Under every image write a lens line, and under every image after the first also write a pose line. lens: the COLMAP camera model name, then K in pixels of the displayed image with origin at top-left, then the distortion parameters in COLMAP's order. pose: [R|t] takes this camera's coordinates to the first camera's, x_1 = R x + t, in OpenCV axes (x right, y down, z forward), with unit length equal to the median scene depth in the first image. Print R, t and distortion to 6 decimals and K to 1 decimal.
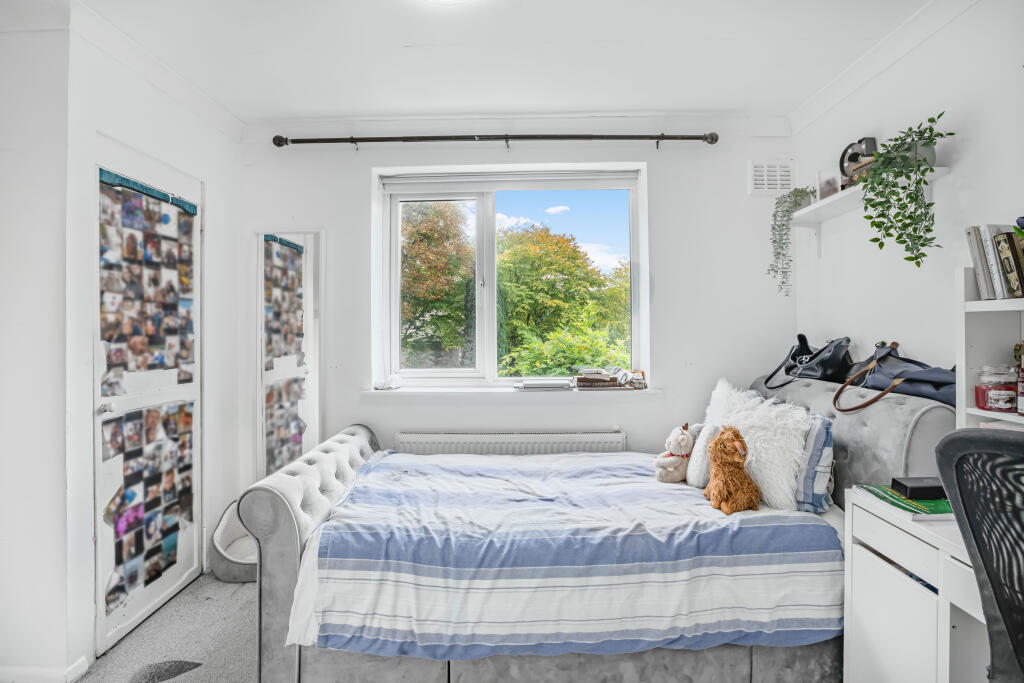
lens RADIAL K [[473.1, 0, 508.8], [0, 473.1, 330.0], [0, 0, 1]] dist [-0.058204, 0.023549]
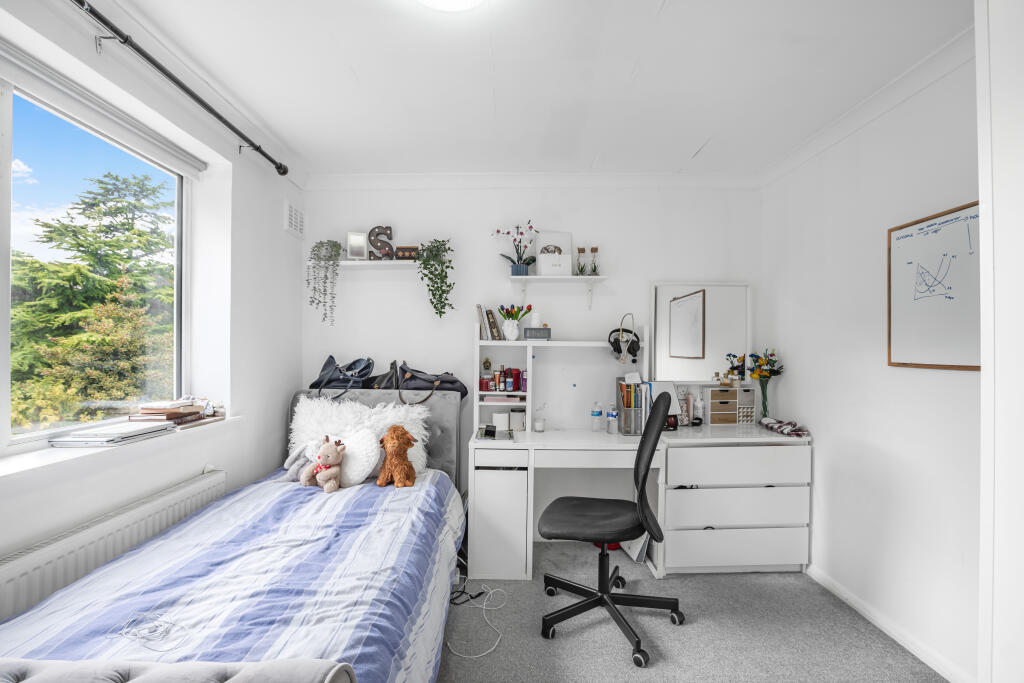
lens RADIAL K [[469.7, 0, 511.5], [0, 469.7, 351.1], [0, 0, 1]] dist [-0.057556, 0.022200]
pose [[-0.032603, 0.007695, 0.999439, -0.816649], [-0.010334, 0.999914, -0.008036, 0.002772], [-0.999415, -0.010590, -0.032521, 0.668868]]
